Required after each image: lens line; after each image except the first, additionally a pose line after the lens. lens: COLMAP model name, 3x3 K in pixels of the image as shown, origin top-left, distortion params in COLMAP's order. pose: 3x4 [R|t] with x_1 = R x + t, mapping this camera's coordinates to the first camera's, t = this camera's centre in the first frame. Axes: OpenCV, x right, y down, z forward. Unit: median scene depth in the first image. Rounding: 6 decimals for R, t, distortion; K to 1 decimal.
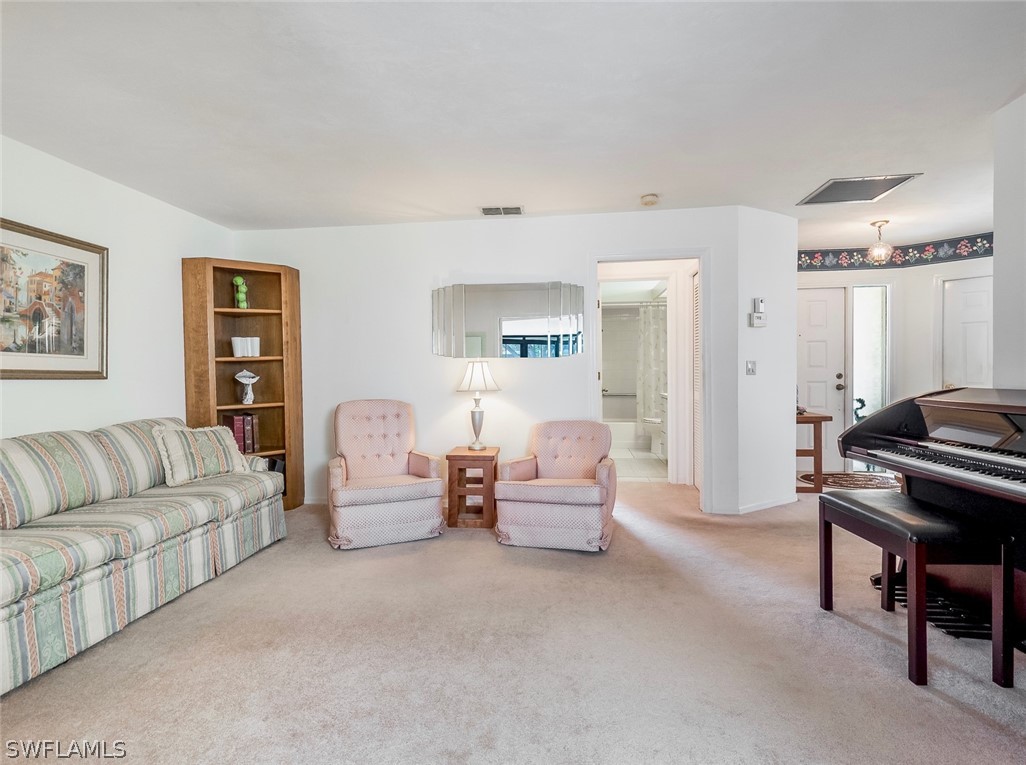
lens RADIAL K [[518.7, 0, 489.9], [0, 518.7, 377.9], [0, 0, 1]] dist [0.002134, 0.000370]
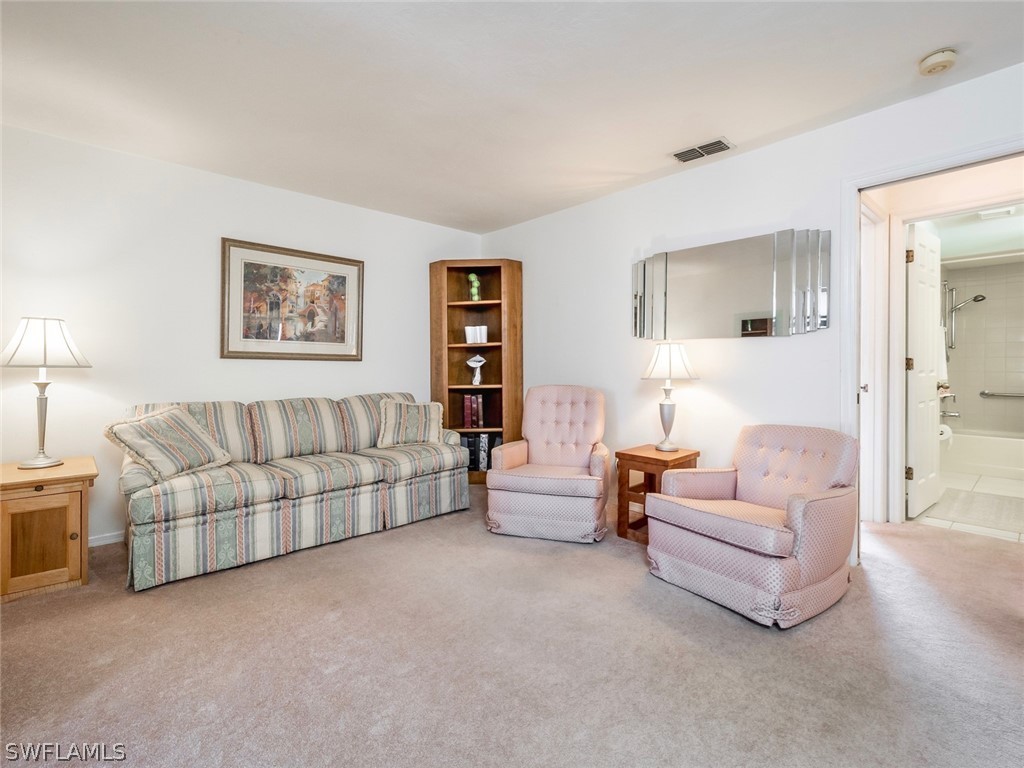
lens RADIAL K [[476.9, 0, 499.9], [0, 476.9, 367.6], [0, 0, 1]] dist [0.002468, -0.000206]
pose [[0.769730, 0.014583, -0.638203, 0.311590], [-0.013718, 0.999886, 0.006302, 0.007111], [0.638222, 0.003904, 0.769842, 0.300748]]
